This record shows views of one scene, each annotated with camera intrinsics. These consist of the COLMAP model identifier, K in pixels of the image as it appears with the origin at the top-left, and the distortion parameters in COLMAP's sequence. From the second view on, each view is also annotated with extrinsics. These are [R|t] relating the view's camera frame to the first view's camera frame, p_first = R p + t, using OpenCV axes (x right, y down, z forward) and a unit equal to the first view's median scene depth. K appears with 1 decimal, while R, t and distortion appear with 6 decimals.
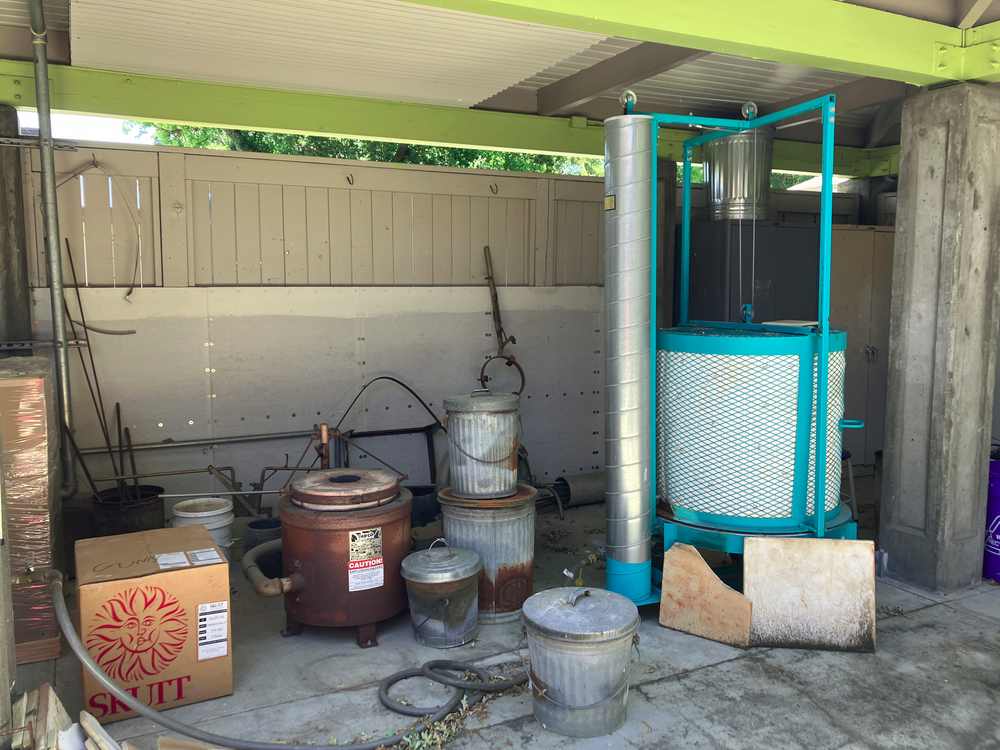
lens RADIAL K [[819.0, 0, 499.1], [0, 819.0, 372.6], [0, 0, 1]] dist [0.051947, 0.003033]
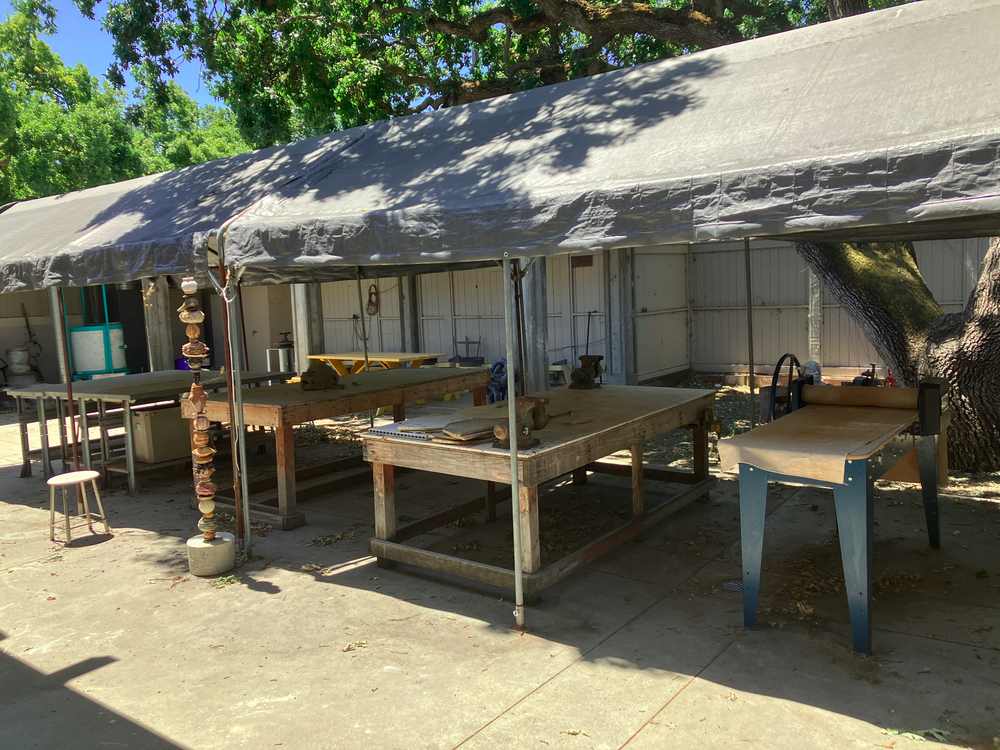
lens RADIAL K [[819.0, 0, 500.6], [0, 819.0, 373.4], [0, 0, 1]] dist [0.051947, 0.003033]
pose [[0.901805, -0.078179, 0.425013, 0.278677], [0.085059, 0.996372, 0.002798, 0.262731], [-0.423689, 0.033628, 0.905183, -2.728652]]
